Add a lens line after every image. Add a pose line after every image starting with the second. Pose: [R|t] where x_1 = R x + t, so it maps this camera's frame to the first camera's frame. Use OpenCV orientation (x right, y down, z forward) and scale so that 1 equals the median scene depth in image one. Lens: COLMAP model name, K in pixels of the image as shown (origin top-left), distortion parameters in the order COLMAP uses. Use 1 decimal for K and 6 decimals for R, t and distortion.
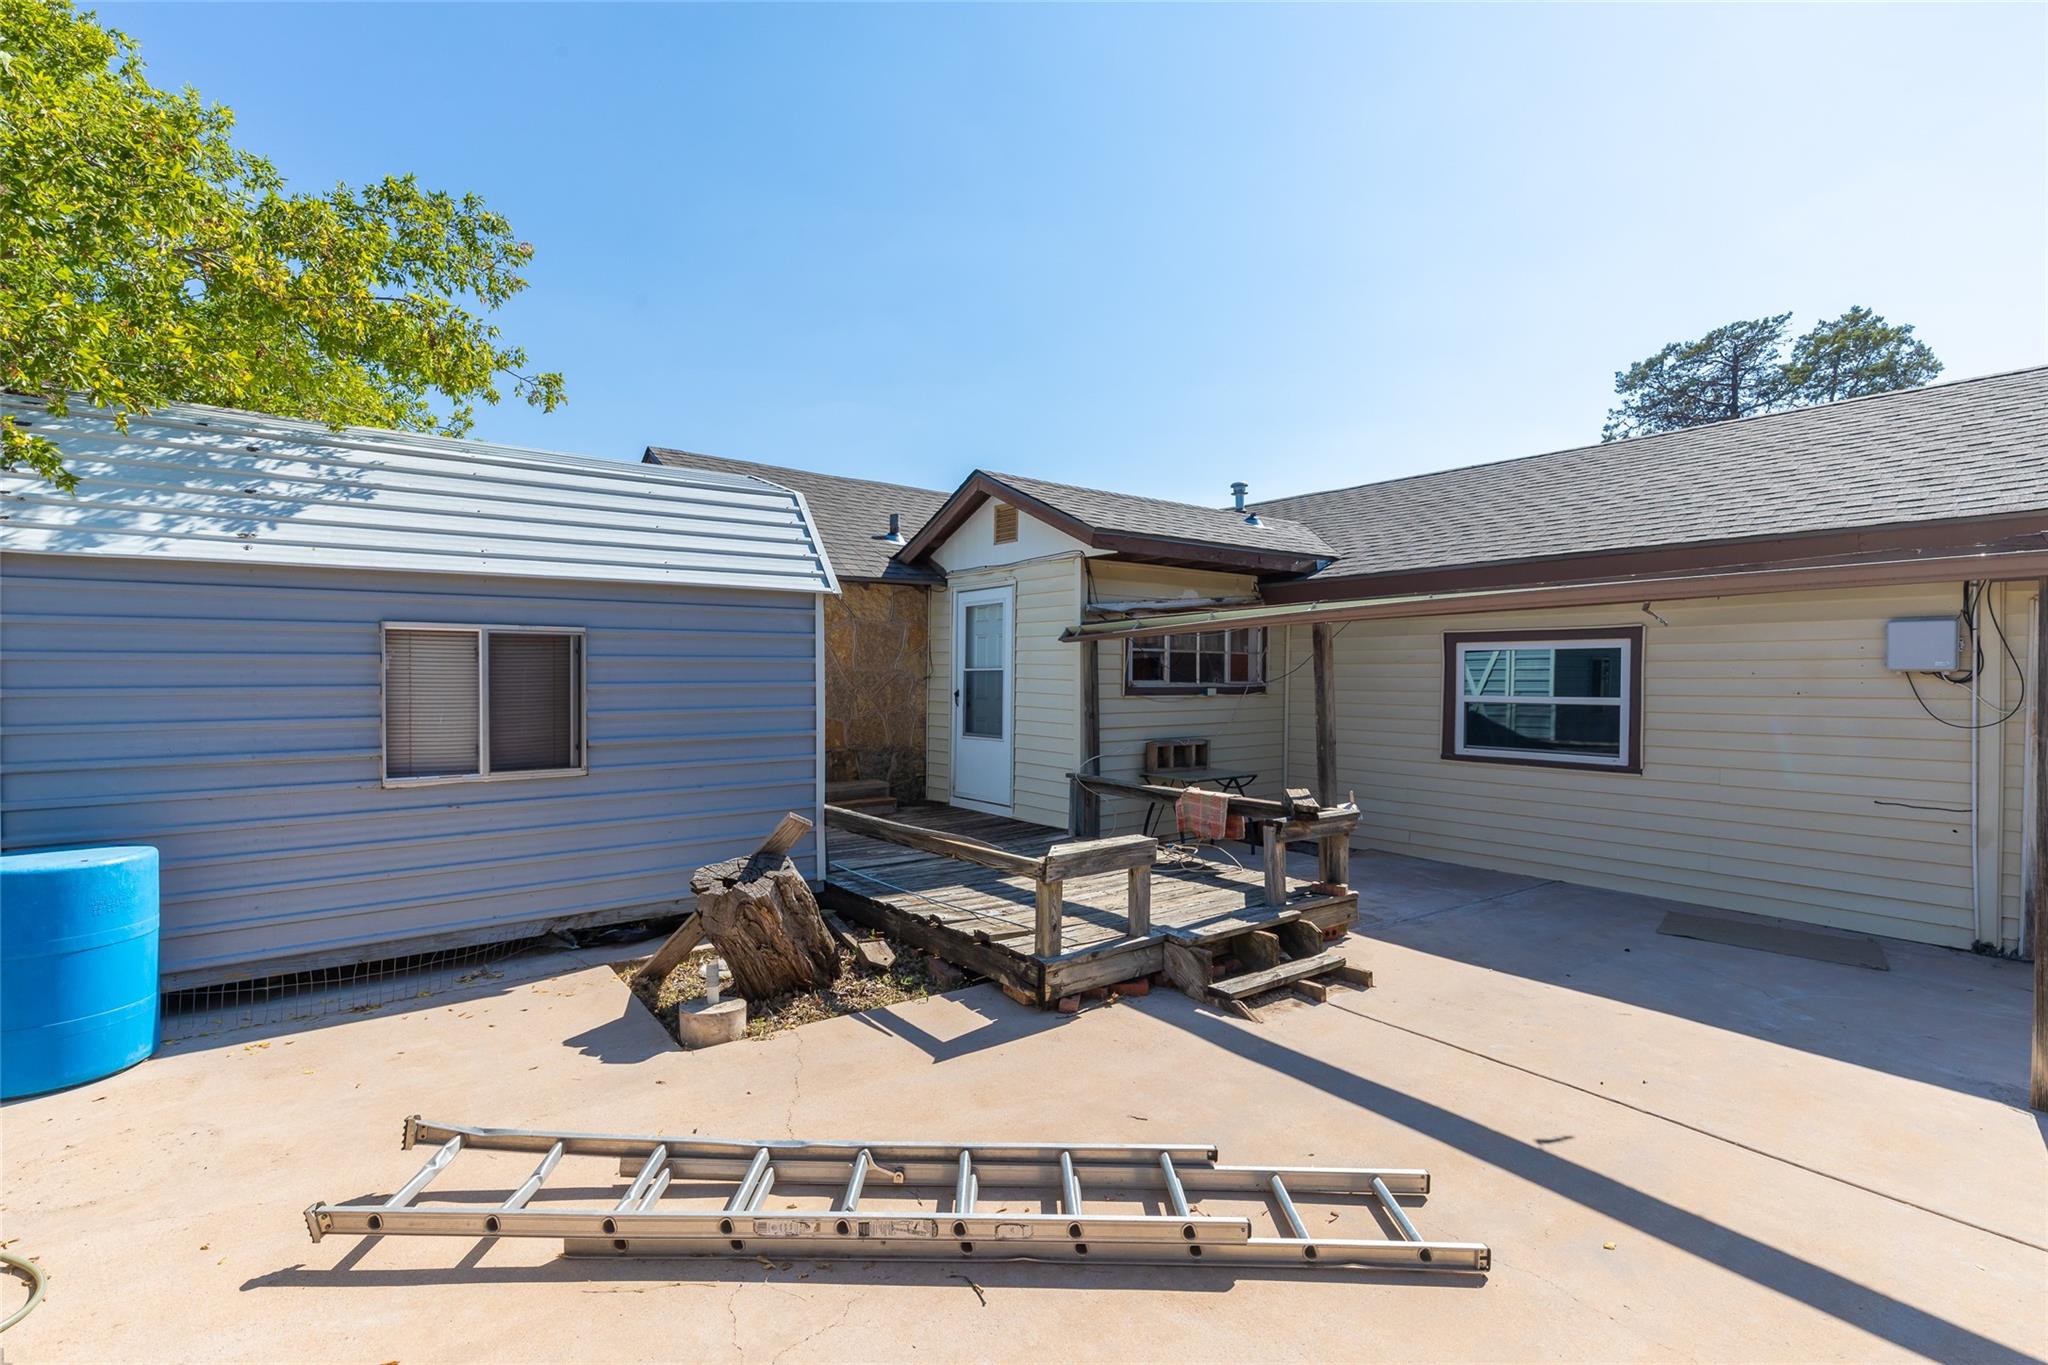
lens RADIAL K [[896.4, 0, 1024.0], [0, 896.4, 682.5], [0, 0, 1]] dist [-0.010568, -0.000390]
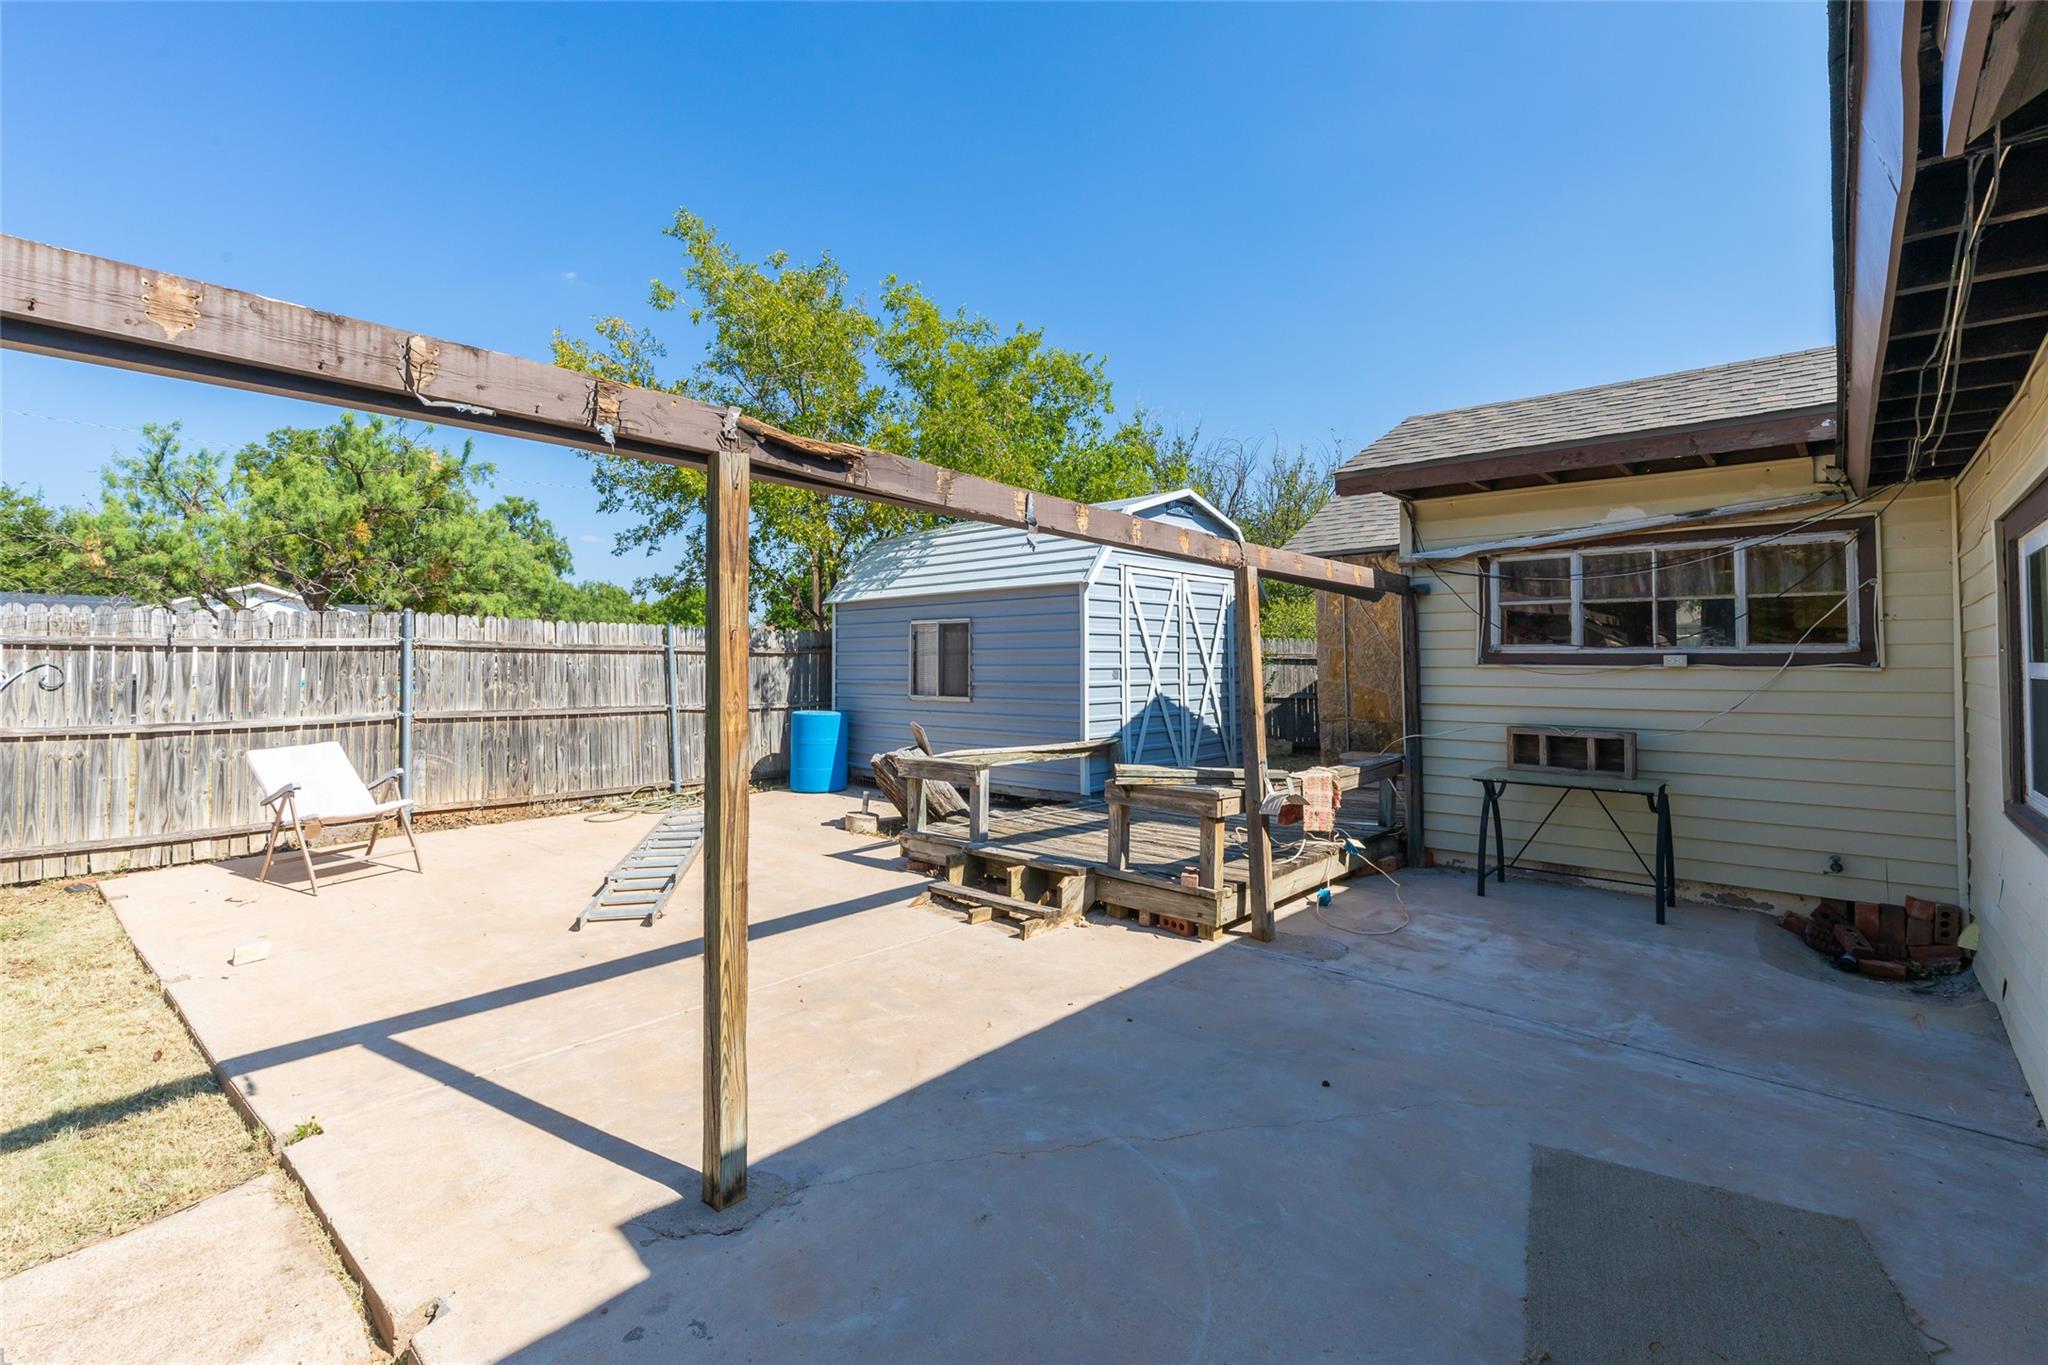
lens RADIAL K [[929.9, 0, 1019.8], [0, 929.9, 640.8], [0, 0, 1]] dist [0.001755, 0.000056]
pose [[0.203019, -0.024026, -0.978880, 1.179007], [-0.008714, 0.999615, -0.026342, 0.026907], [0.979136, 0.013878, 0.202732, 0.644088]]
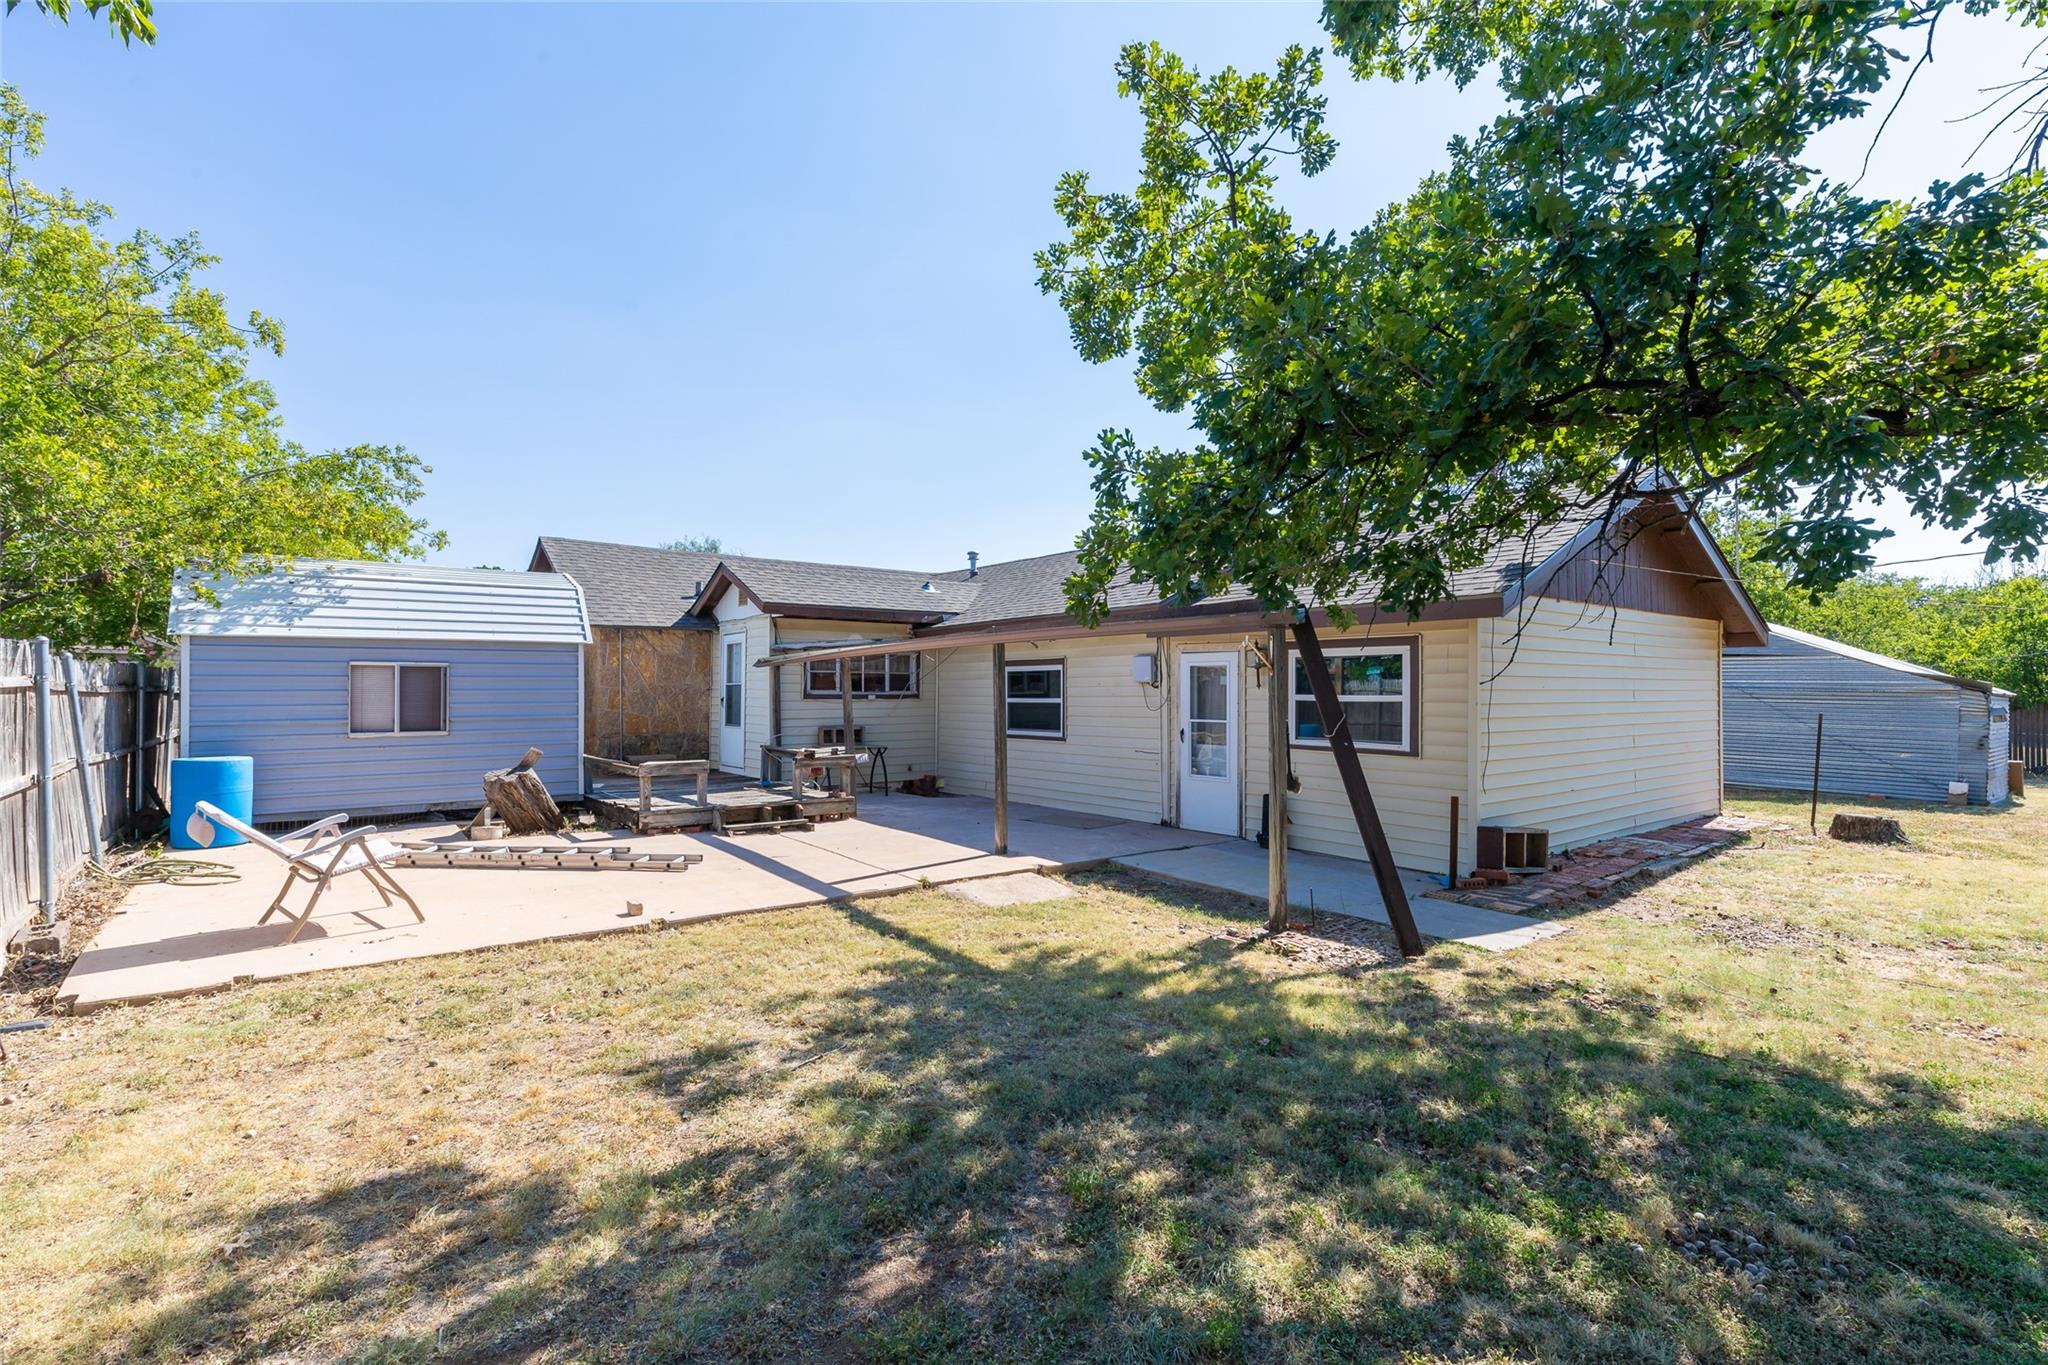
lens RADIAL K [[896.4, 0, 1024.0], [0, 896.4, 682.5], [0, 0, 1]] dist [-0.010568, -0.000390]
pose [[0.999998, -0.001842, 0.000687, 0.750780], [0.001855, 0.999812, -0.019284, 0.023597], [-0.000652, 0.019285, 0.999814, -0.953533]]
